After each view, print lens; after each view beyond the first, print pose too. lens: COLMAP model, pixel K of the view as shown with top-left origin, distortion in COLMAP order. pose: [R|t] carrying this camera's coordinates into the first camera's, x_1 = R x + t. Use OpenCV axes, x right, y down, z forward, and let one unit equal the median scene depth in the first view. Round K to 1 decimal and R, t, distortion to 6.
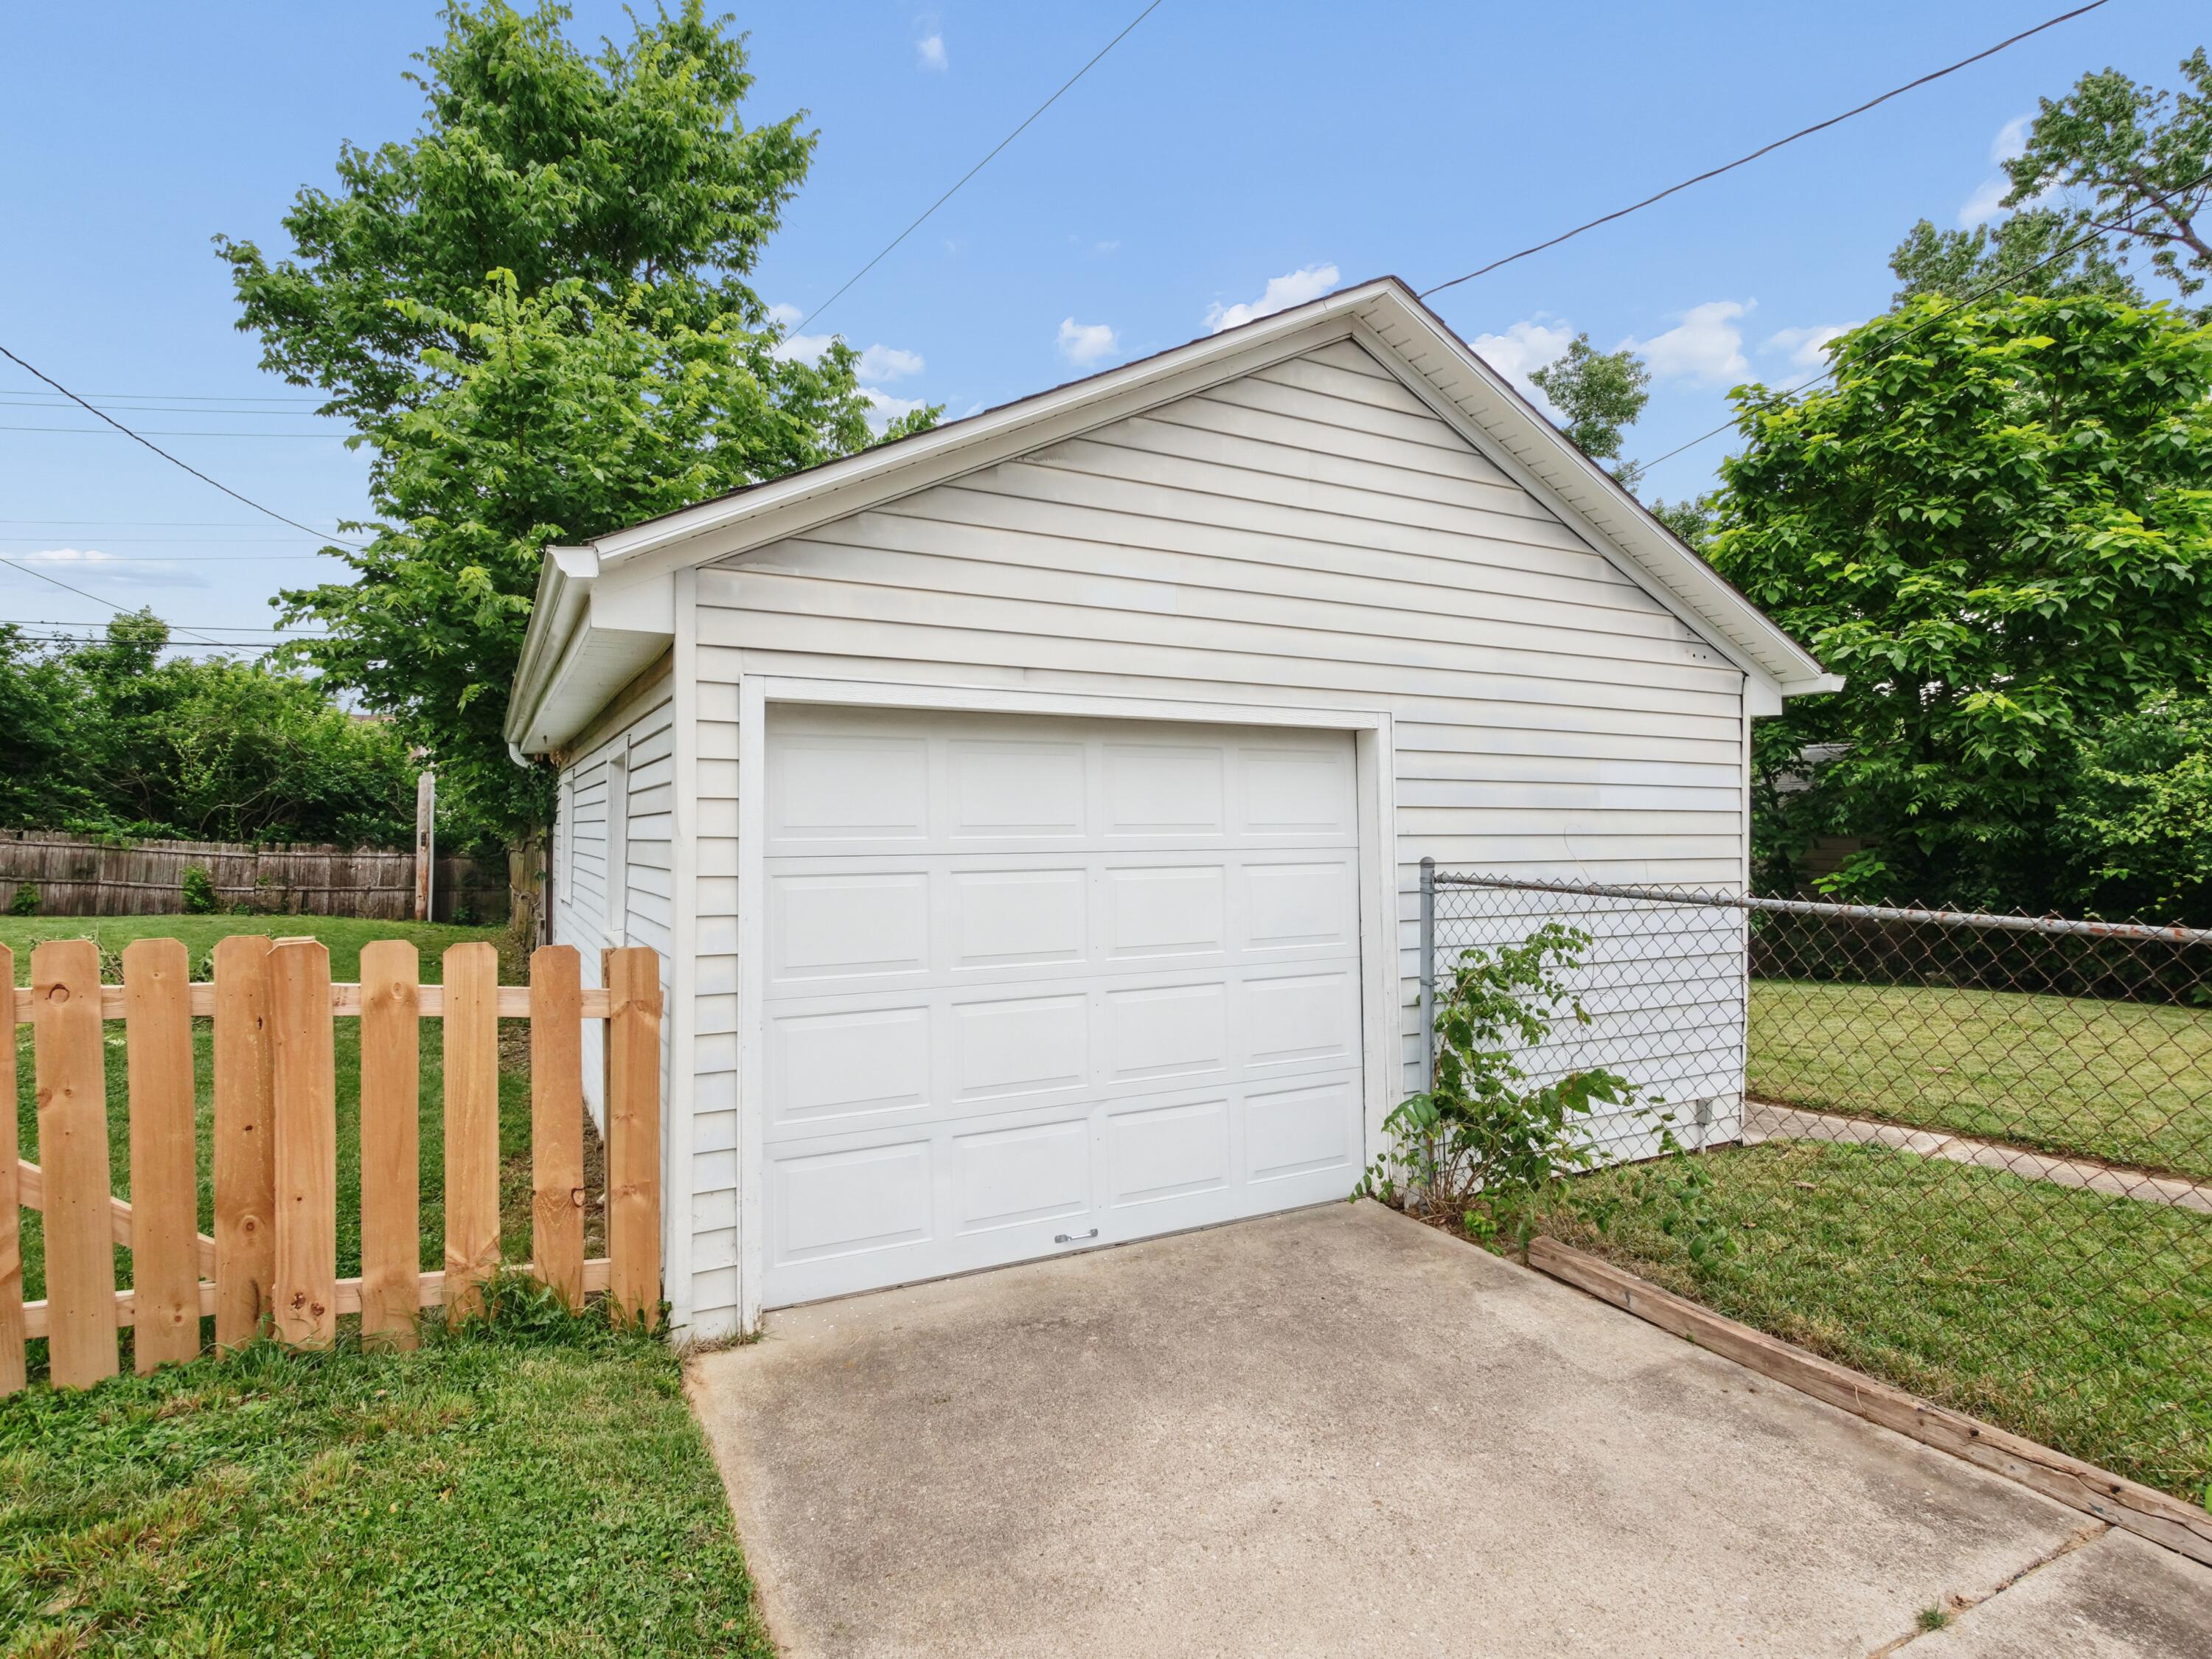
lens RADIAL K [[1148.8, 0, 1107.5], [0, 1148.8, 861.0], [0, 0, 1]] dist [-0.000022, 0.000093]
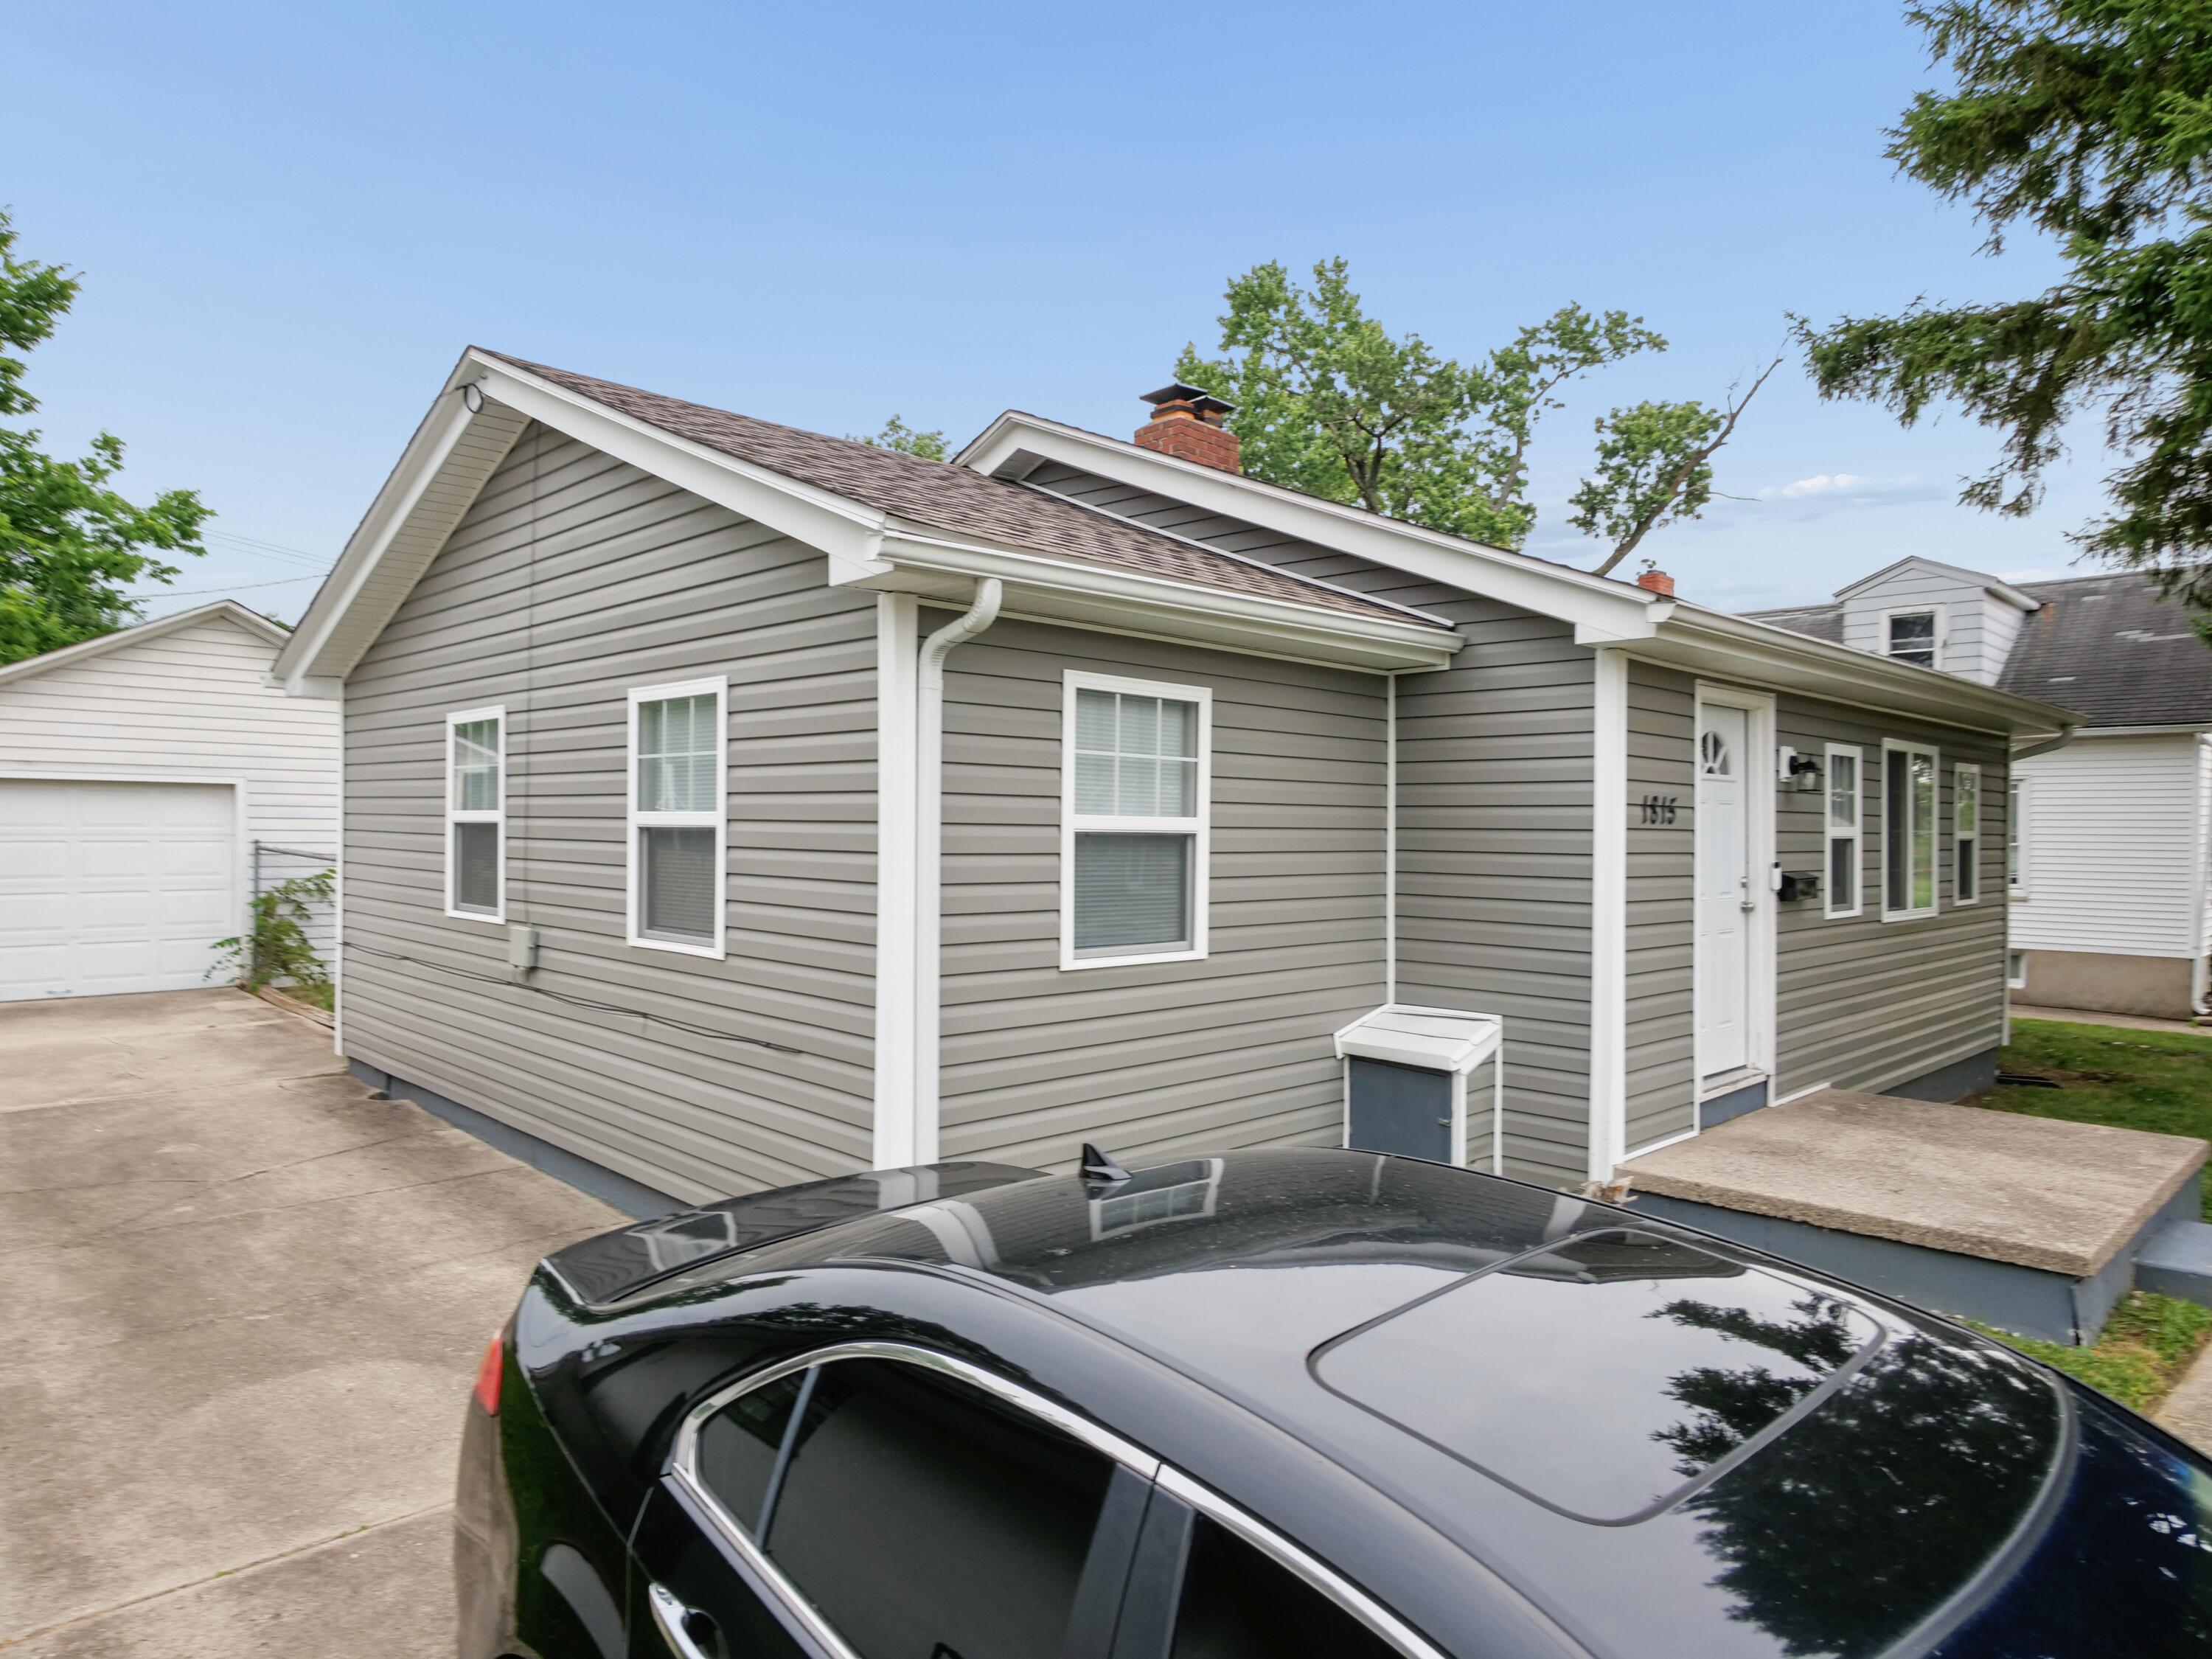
lens RADIAL K [[1384.6, 0, 1106.0], [0, 1384.6, 829.5], [0, 0, 1]] dist [-0.001287, -0.000632]
pose [[0.956281, 0.008327, 0.292330, 1.084540], [0.000913, 0.999505, -0.031456, 0.064464], [-0.292447, 0.030347, 0.955800, -2.145789]]
